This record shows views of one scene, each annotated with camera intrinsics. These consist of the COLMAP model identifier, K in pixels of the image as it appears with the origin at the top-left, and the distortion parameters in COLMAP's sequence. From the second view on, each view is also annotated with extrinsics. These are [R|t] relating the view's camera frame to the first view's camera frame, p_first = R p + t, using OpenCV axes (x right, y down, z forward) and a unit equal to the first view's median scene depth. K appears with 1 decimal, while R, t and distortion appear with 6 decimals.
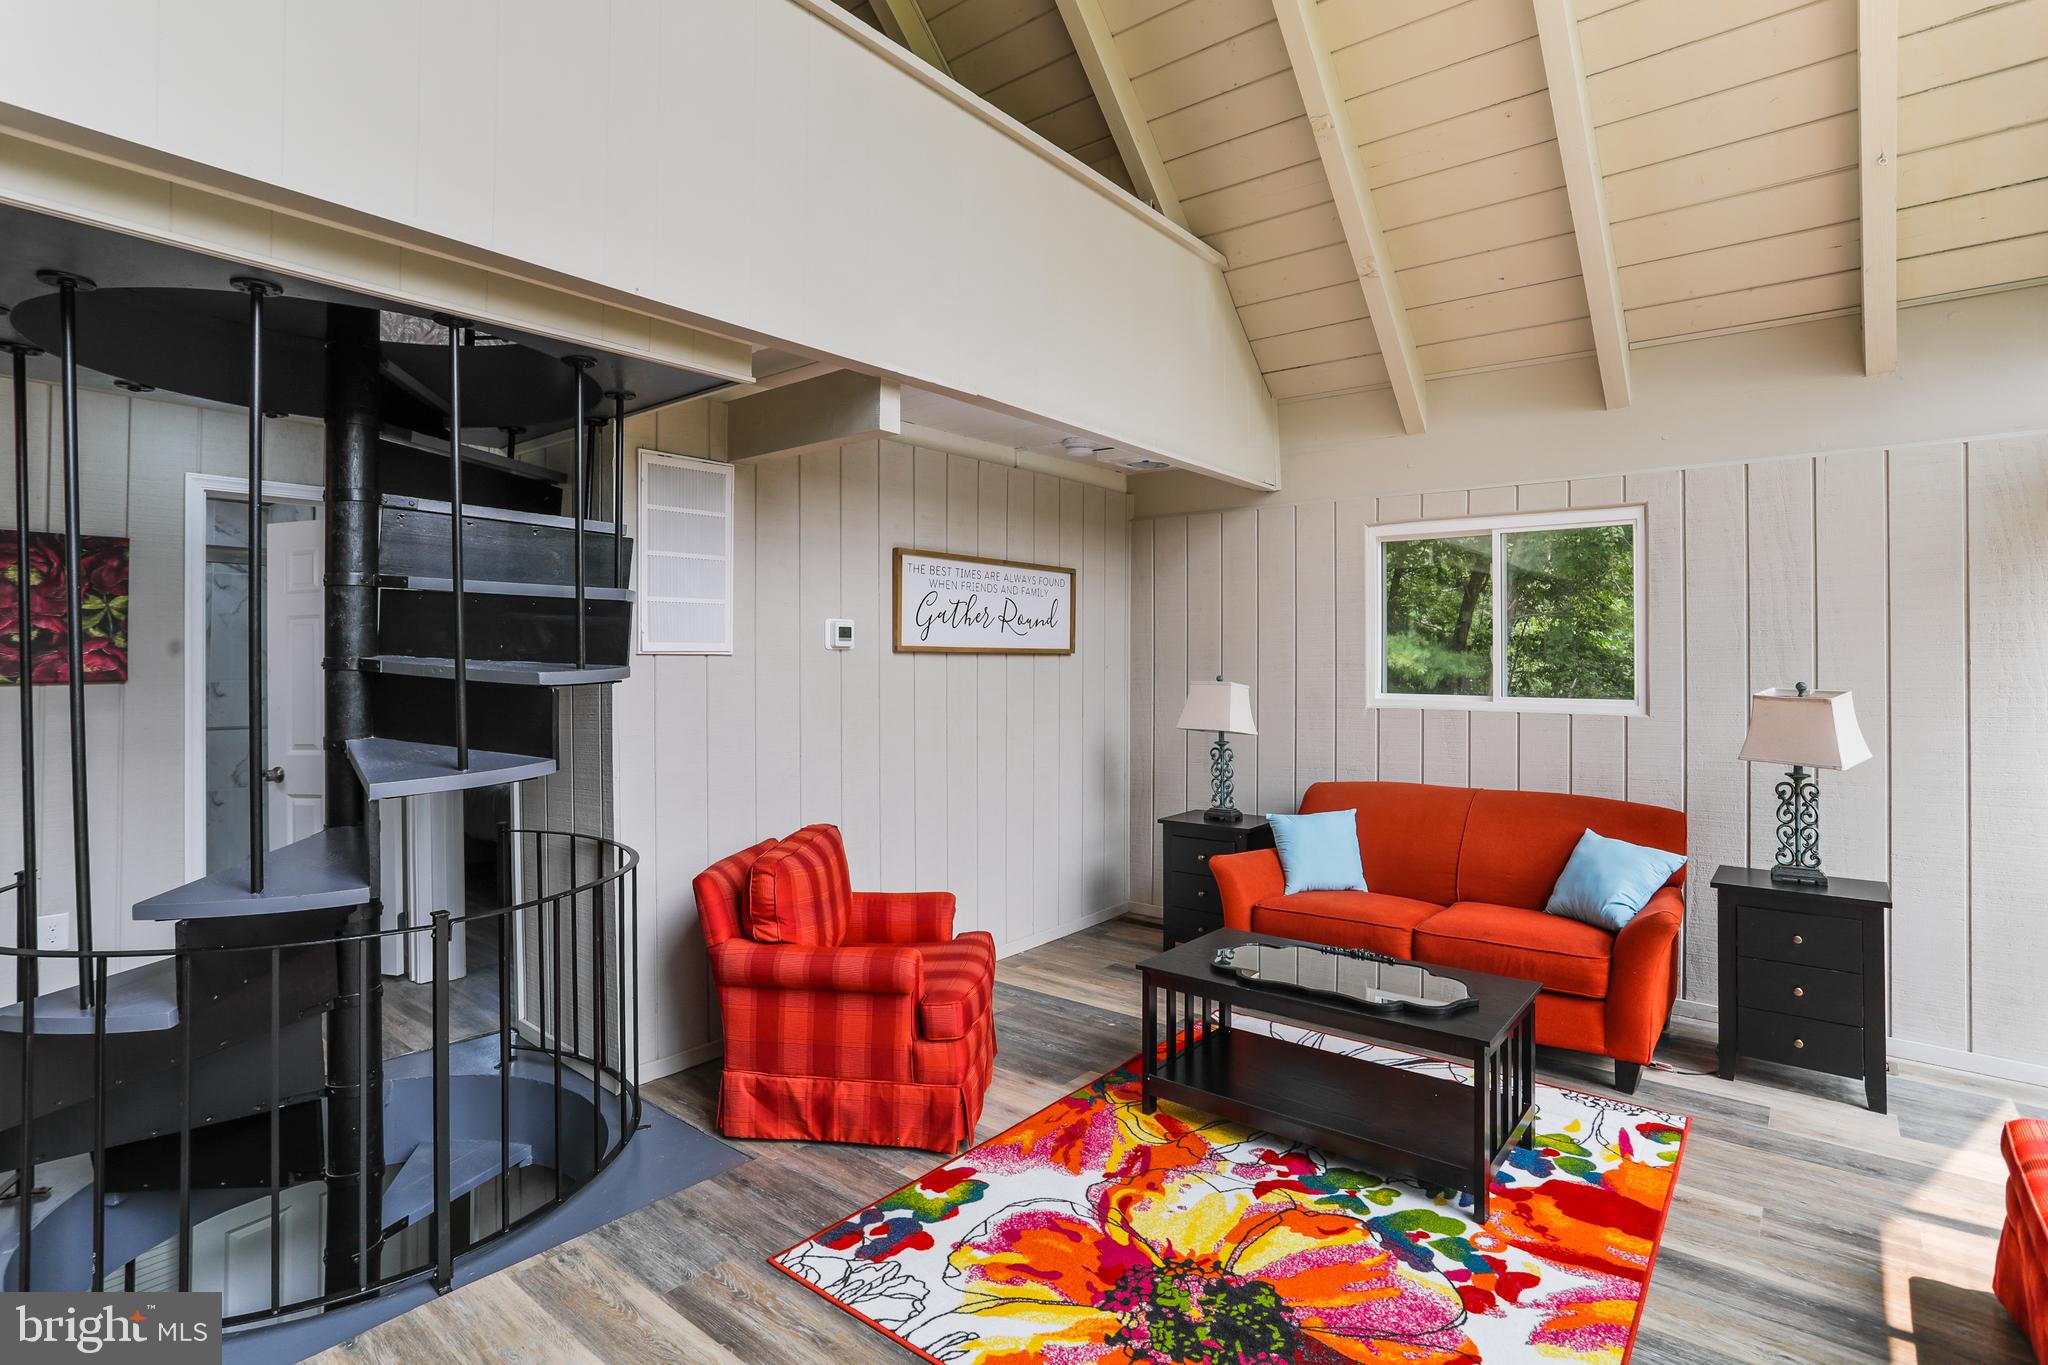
lens RADIAL K [[998.5, 0, 1008.4], [0, 998.5, 672.0], [0, 0, 1]] dist [-0.050194, 0.026833]
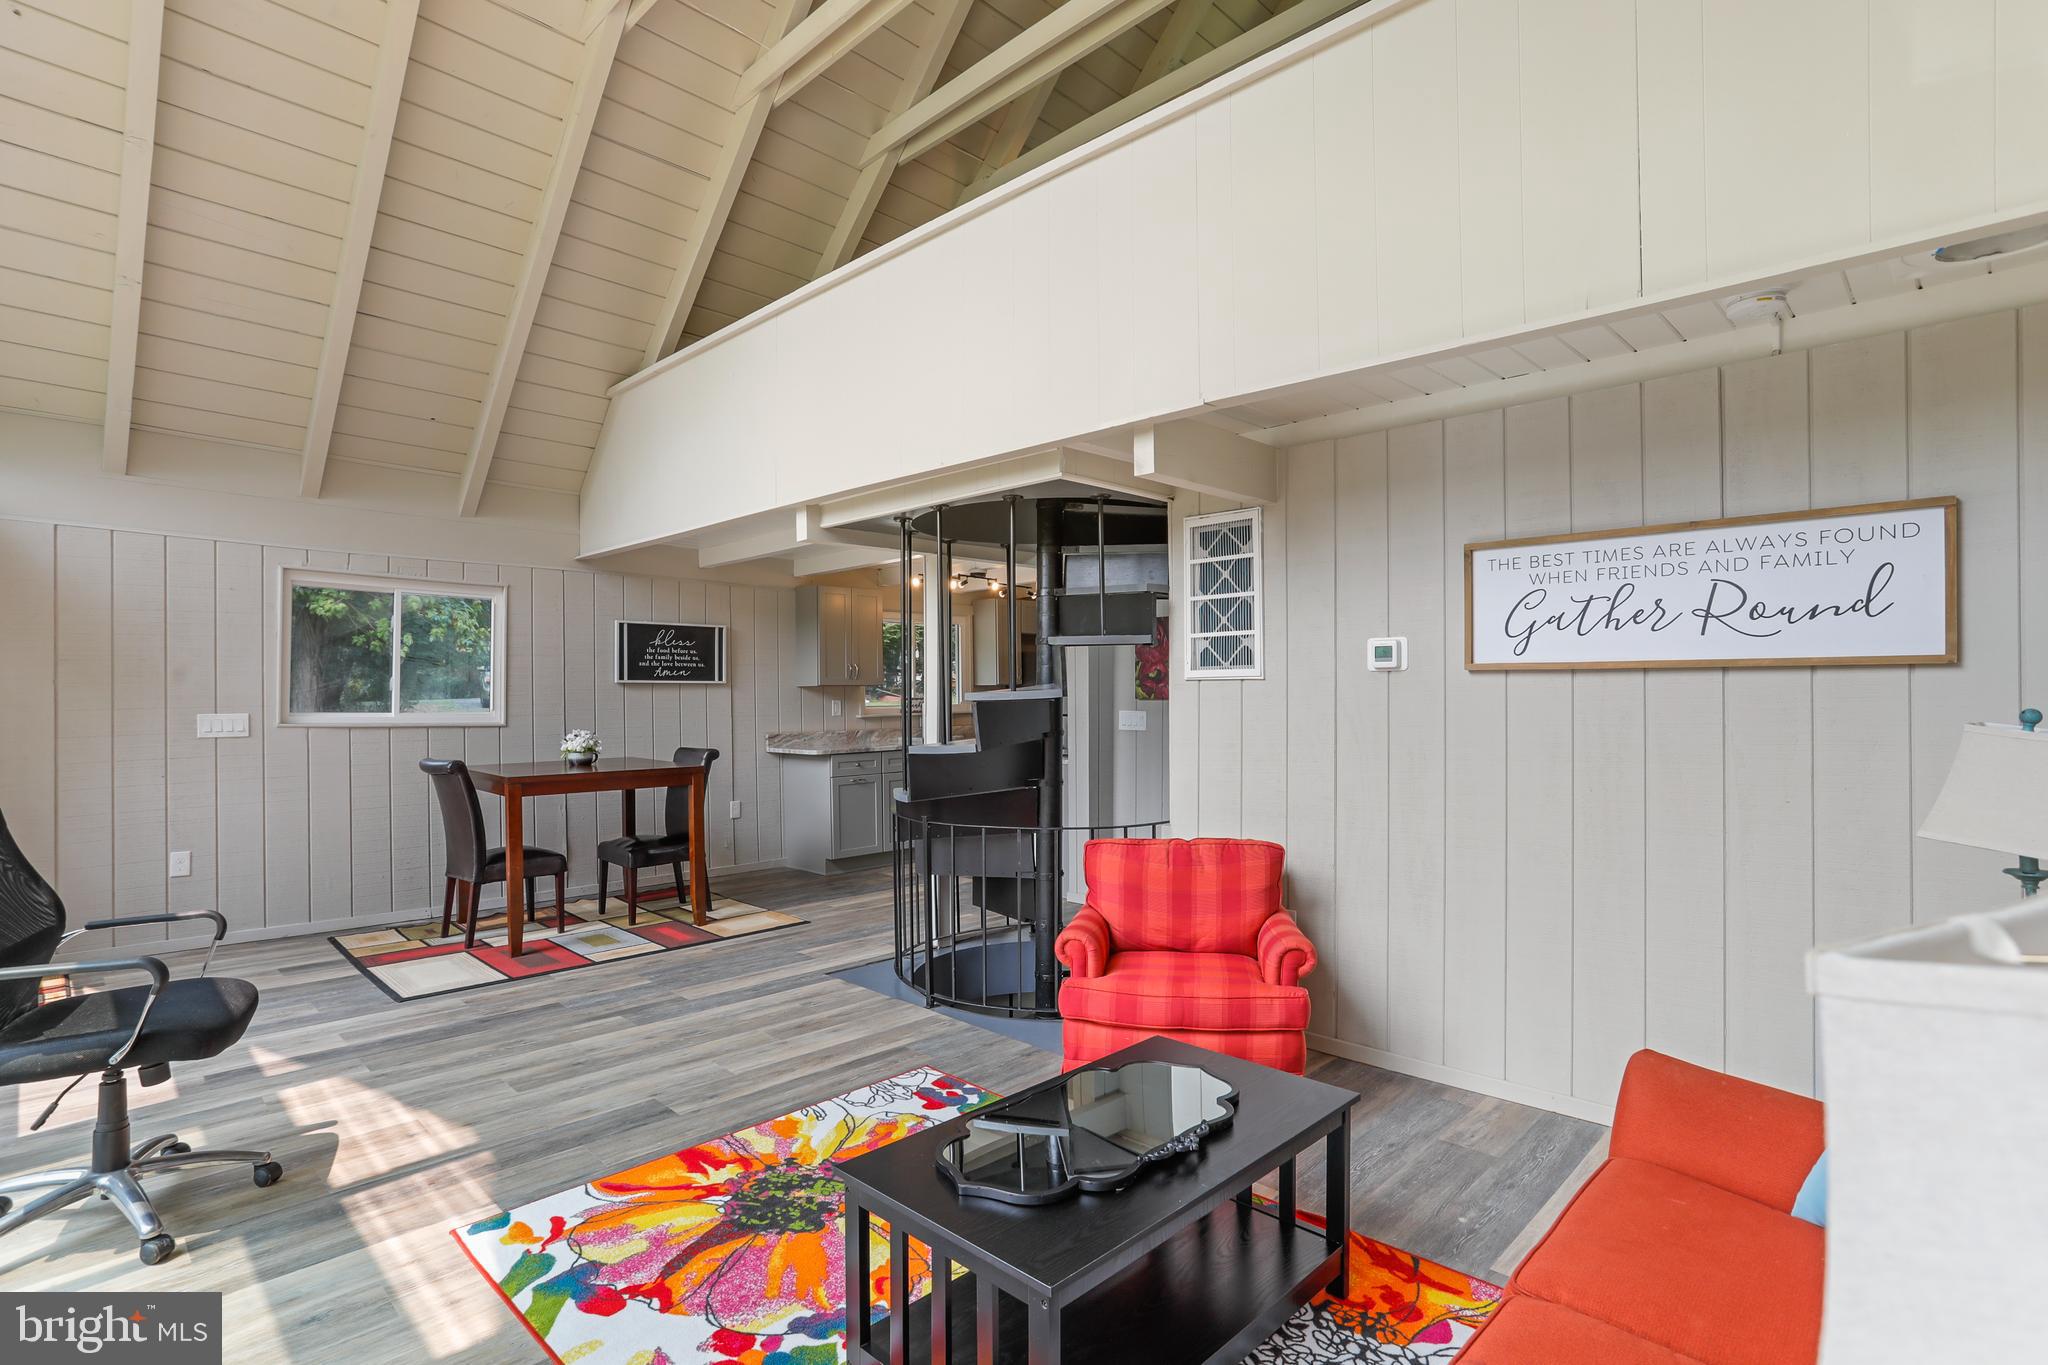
lens RADIAL K [[994.9, 0, 1020.9], [0, 994.9, 673.7], [0, 0, 1]] dist [-0.049241, 0.024588]
pose [[-0.074216, -0.018864, -0.997064, 0.994349], [-0.004248, 0.999818, -0.018600, -0.002179], [0.997233, 0.002855, -0.074283, 0.940004]]
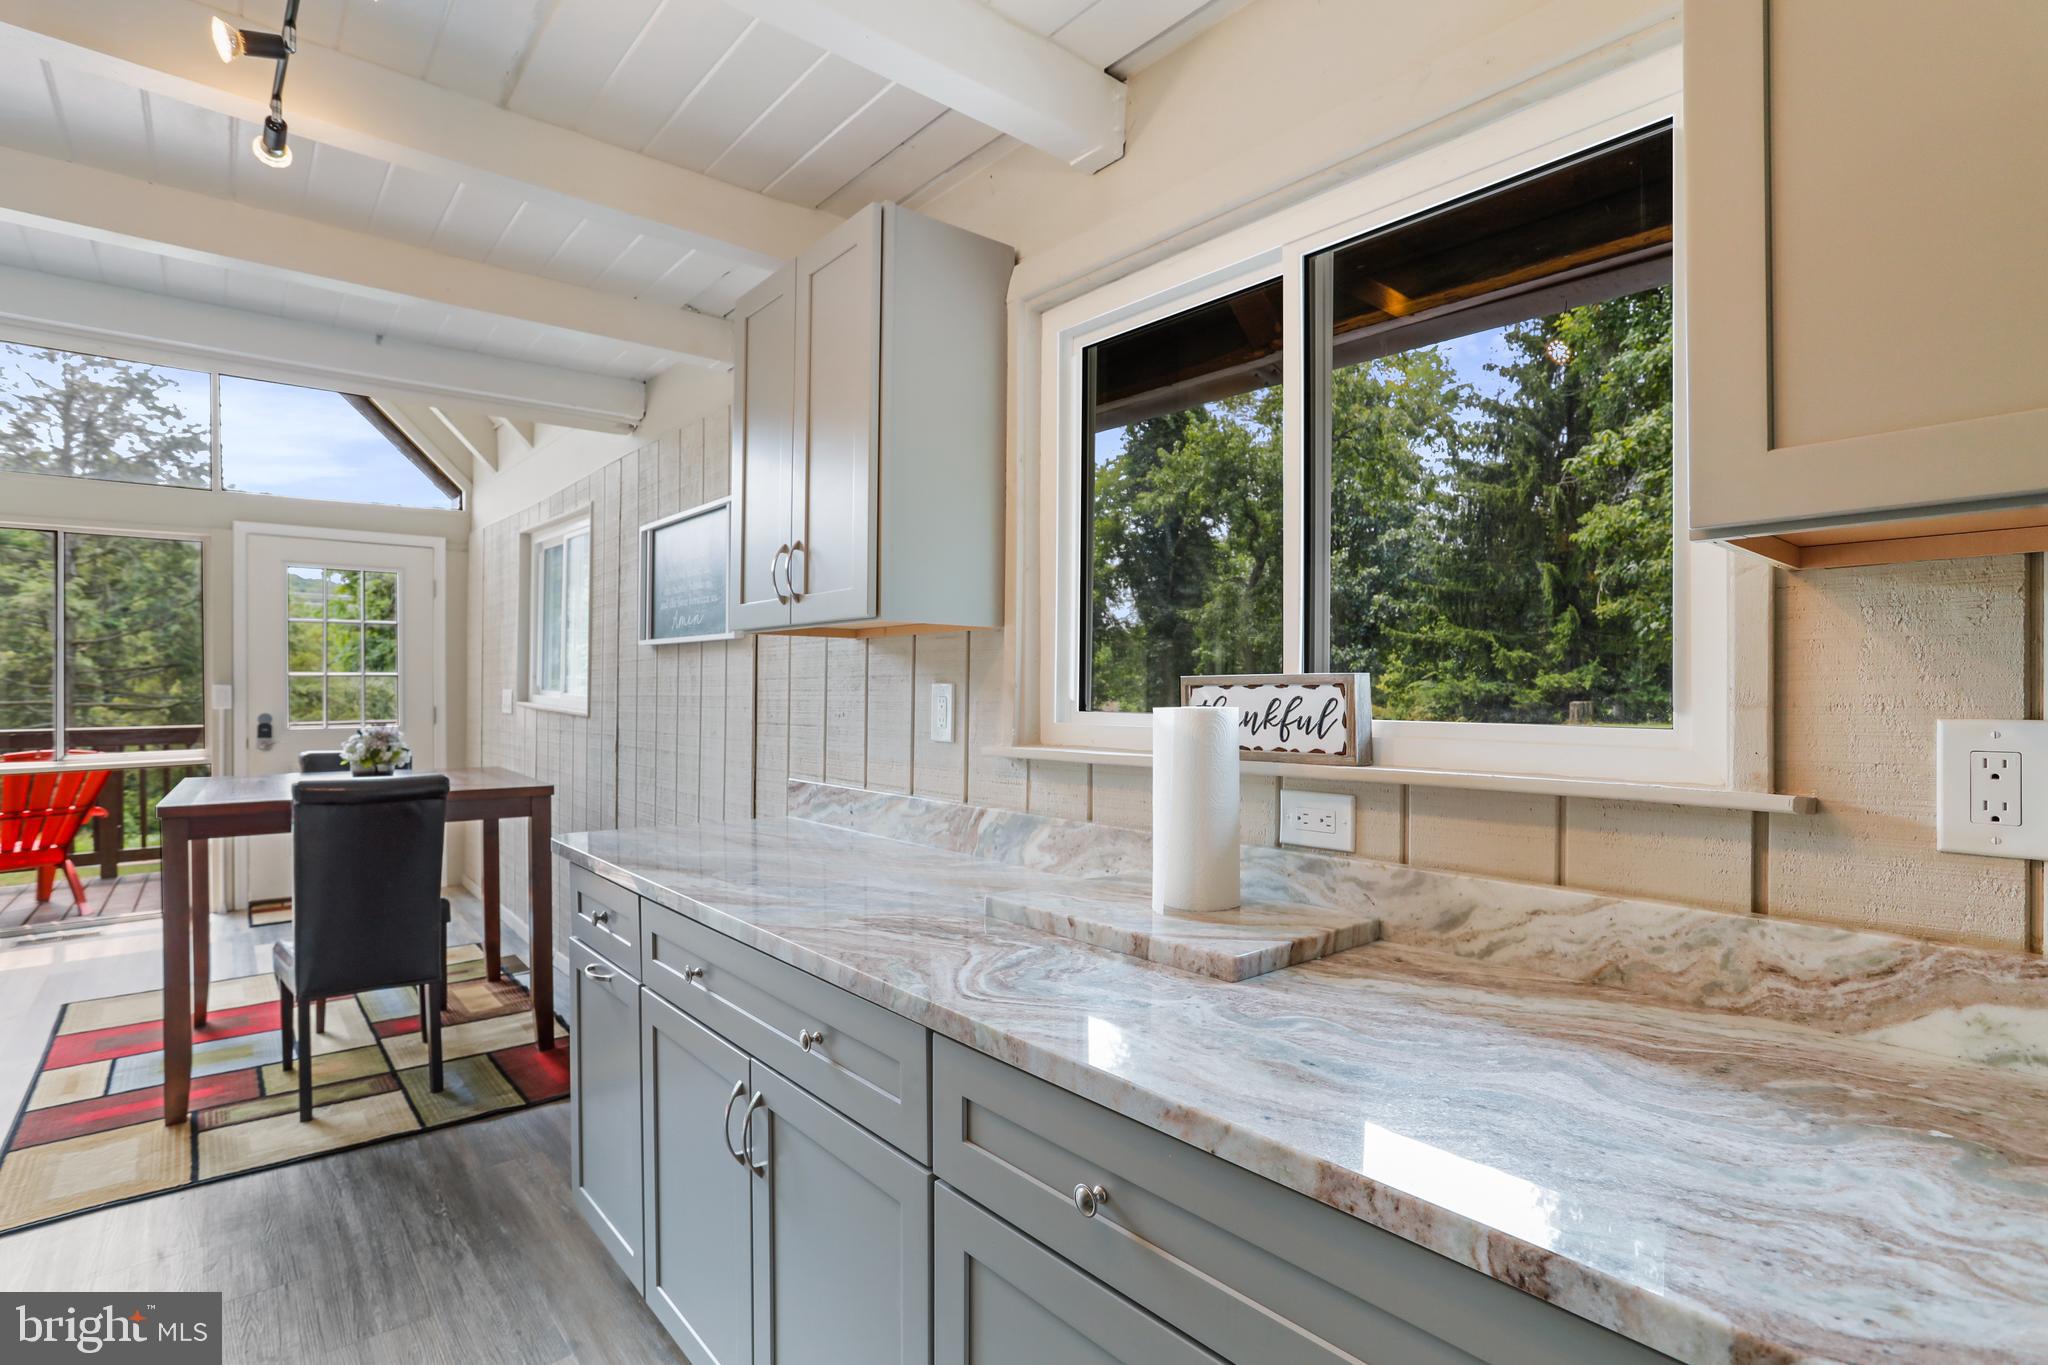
lens RADIAL K [[1014.0, 0, 1041.0], [0, 1014.0, 693.4], [0, 0, 1]] dist [-0.068019, 0.034905]
pose [[-0.982701, -0.004826, 0.185134, -1.804669], [-0.002220, 0.999896, 0.014277, 0.018235], [-0.185184, 0.013619, -0.982610, 0.958710]]
